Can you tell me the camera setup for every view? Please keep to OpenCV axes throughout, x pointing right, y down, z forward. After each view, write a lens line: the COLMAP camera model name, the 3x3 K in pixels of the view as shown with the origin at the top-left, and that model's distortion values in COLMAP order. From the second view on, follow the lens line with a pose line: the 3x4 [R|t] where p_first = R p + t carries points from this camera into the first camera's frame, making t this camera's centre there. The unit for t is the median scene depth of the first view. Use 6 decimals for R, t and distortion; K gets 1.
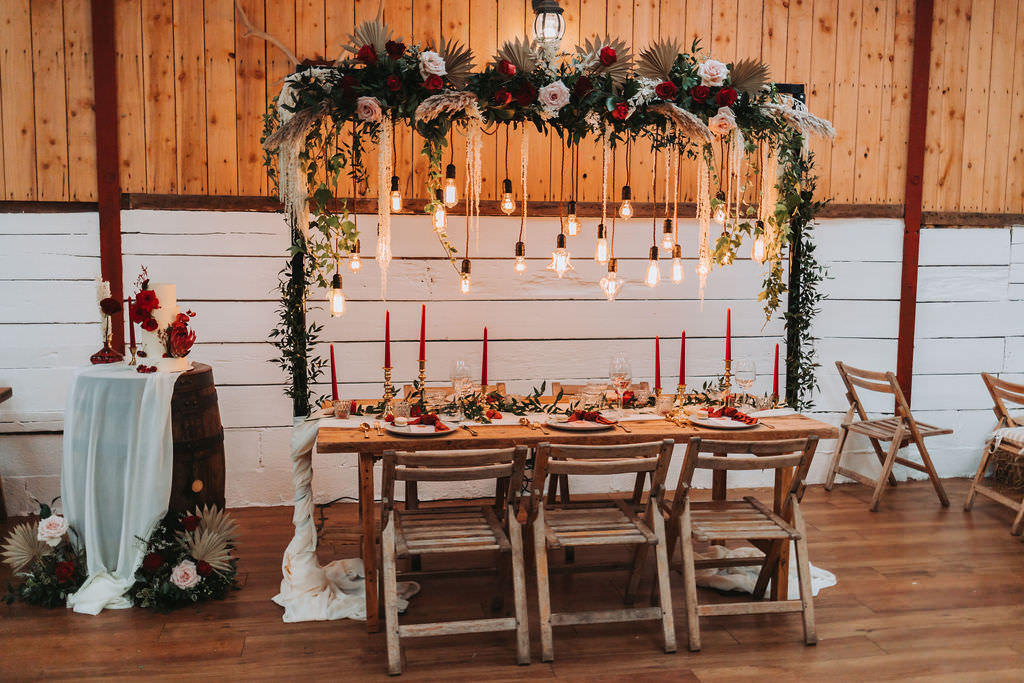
lens RADIAL K [[1063.0, 0, 545.4], [0, 1063.0, 335.8], [0, 0, 1]] dist [0.017354, 0.028881]
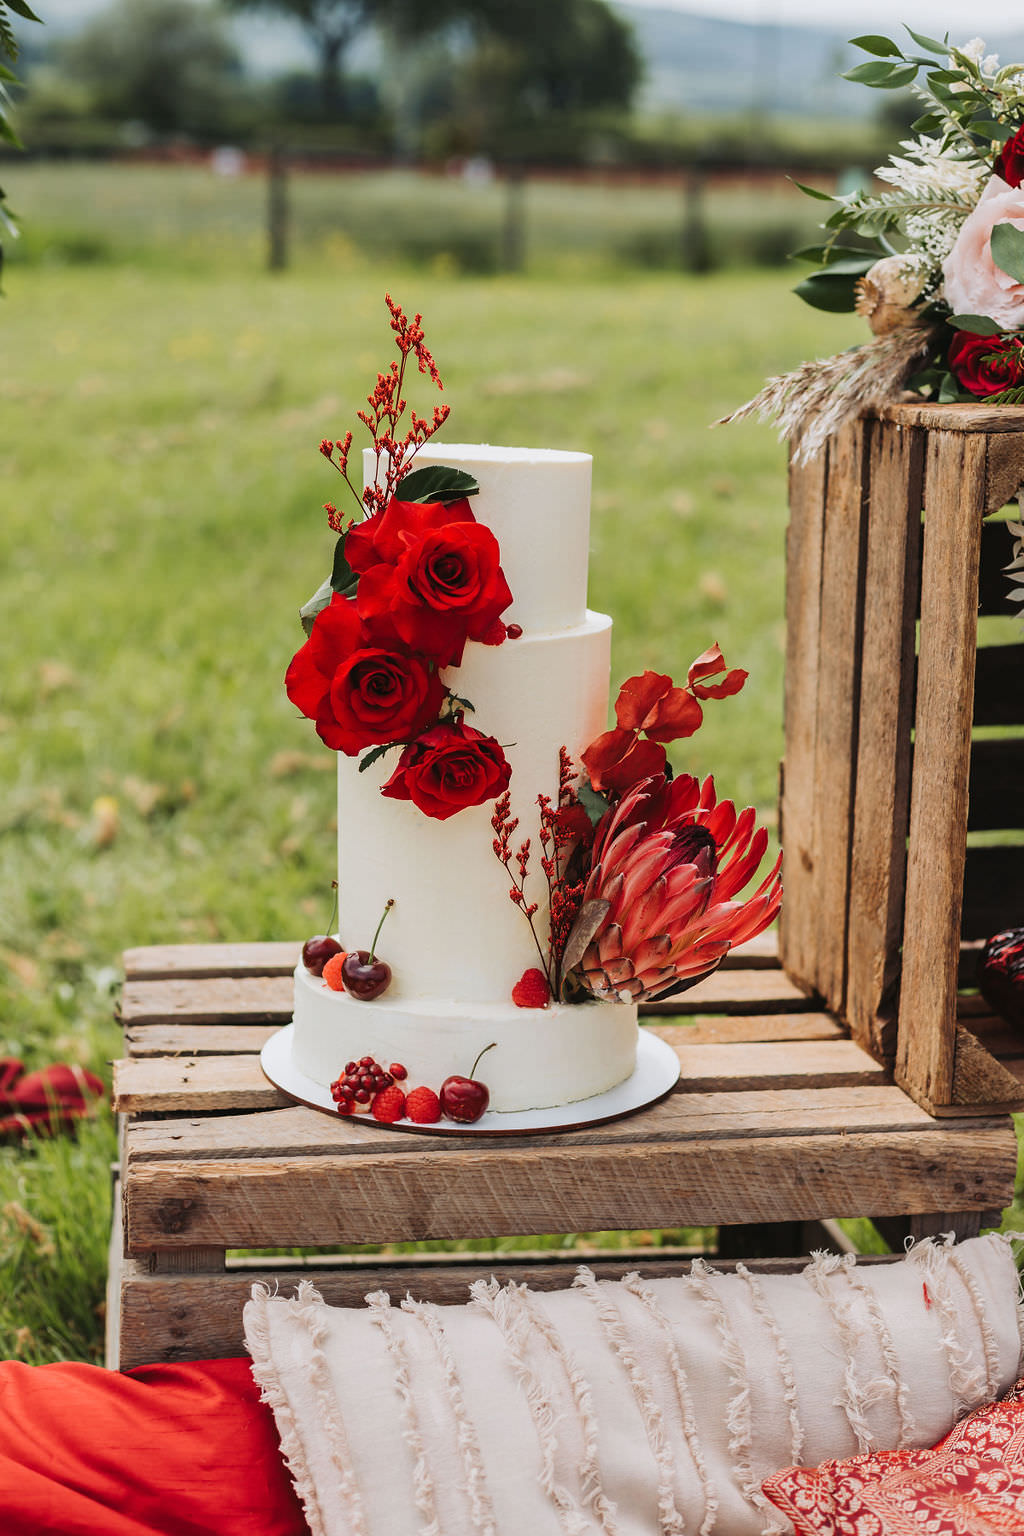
lens RADIAL K [[2242.7, 0, 512.0], [0, 2242.7, 768.0], [0, 0, 1]] dist [0.284906, 0.042067]
pose [[0.999764, 0.015206, -0.015544, -0.356700], [-0.013542, 0.994690, 0.102022, -0.038066], [0.017013, -0.101788, 0.994661, 0.722676]]
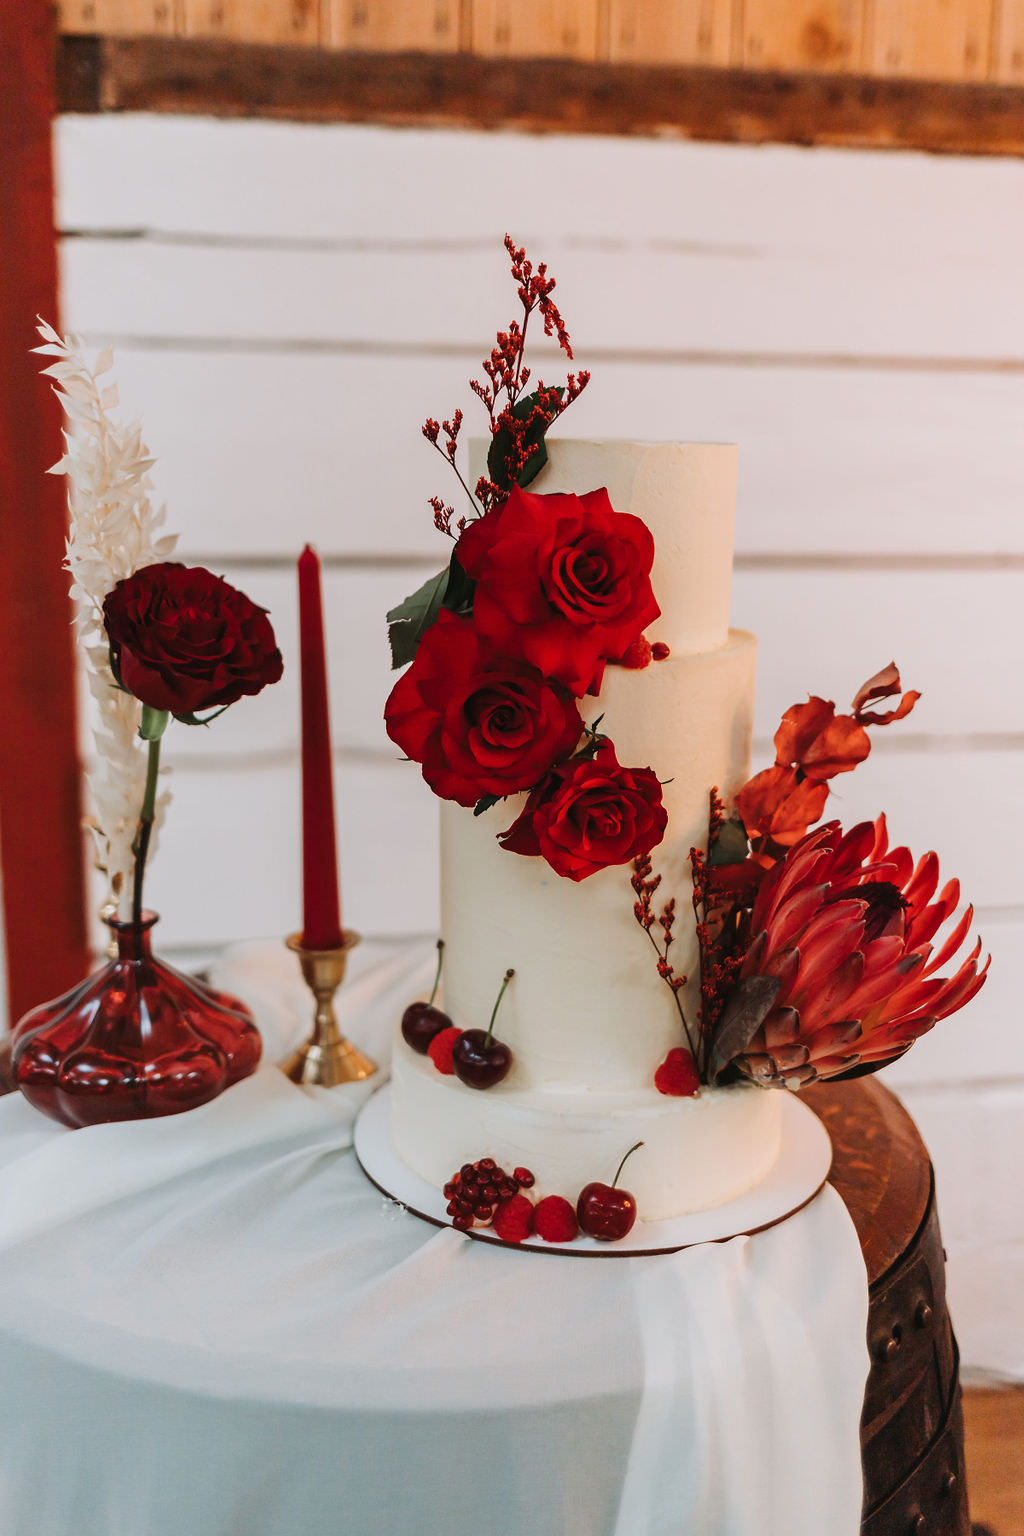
lens RADIAL K [[1532.8, 0, 512.0], [0, 1532.8, 768.0], [0, 0, 1]] dist [0.004739, 0.003803]
pose [[0.999963, -0.001438, -0.008481, -0.374433], [0.002354, 0.994035, 0.109032, -0.031831], [0.008273, -0.109048, 0.994002, 0.842614]]
